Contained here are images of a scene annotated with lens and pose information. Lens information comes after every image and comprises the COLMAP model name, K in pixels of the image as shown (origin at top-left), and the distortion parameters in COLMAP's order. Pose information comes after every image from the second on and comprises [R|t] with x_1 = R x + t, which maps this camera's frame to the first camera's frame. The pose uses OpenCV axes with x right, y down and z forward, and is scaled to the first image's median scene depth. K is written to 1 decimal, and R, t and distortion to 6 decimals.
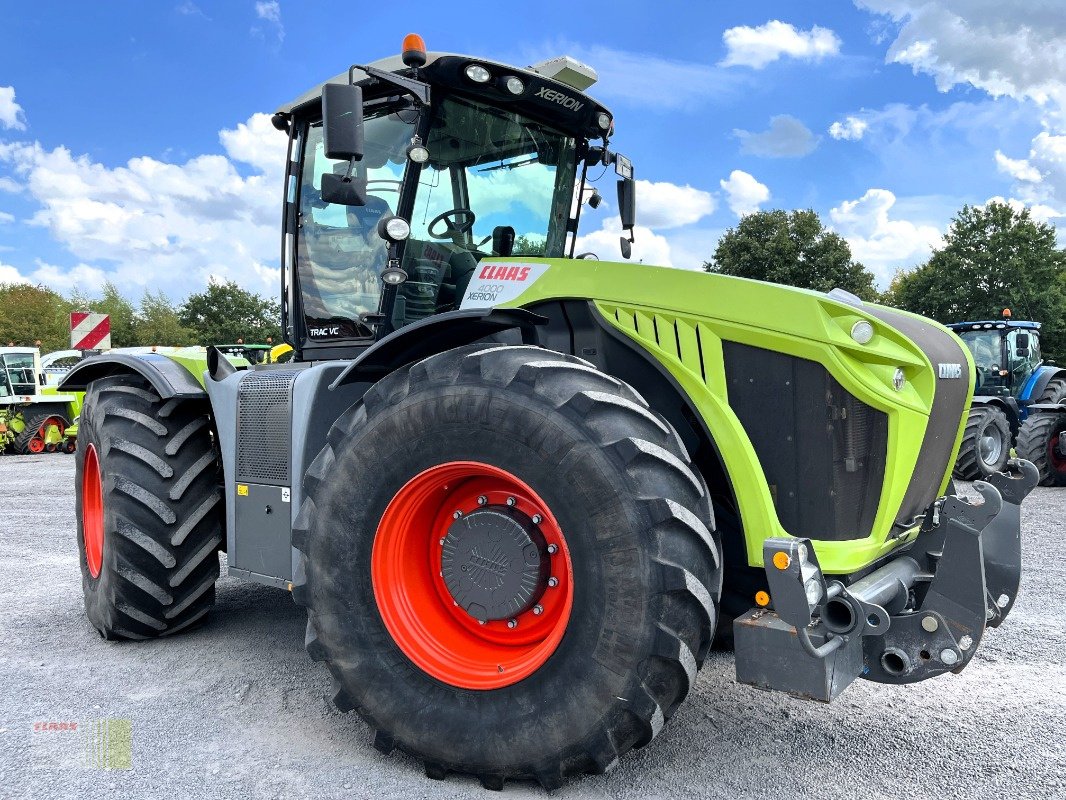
lens RADIAL K [[837.0, 0, 541.4], [0, 837.0, 389.1], [0, 0, 1]] dist [0.042618, -0.065813]
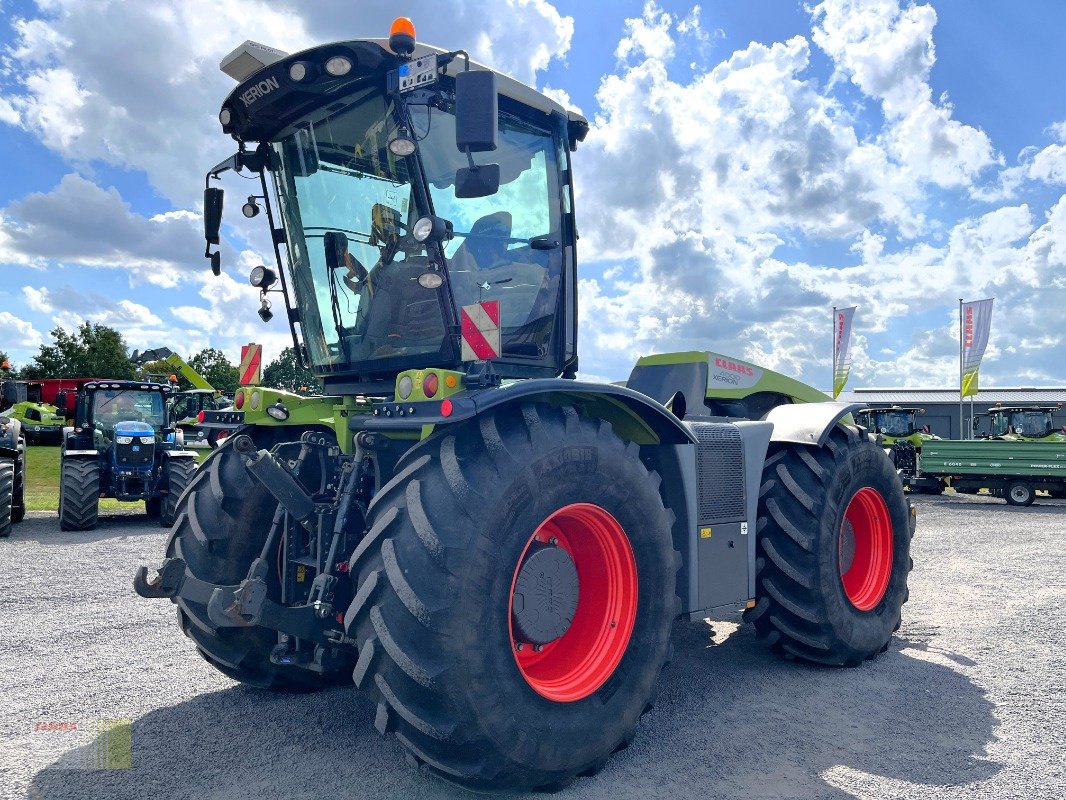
lens RADIAL K [[837.0, 0, 535.4], [0, 837.0, 393.1], [0, 0, 1]] dist [0.042618, -0.065813]
pose [[0.079165, 0.081354, 0.993536, -1.606822], [-0.016752, 0.996632, -0.080273, 0.037392], [-0.996721, -0.010289, 0.080261, 1.266883]]
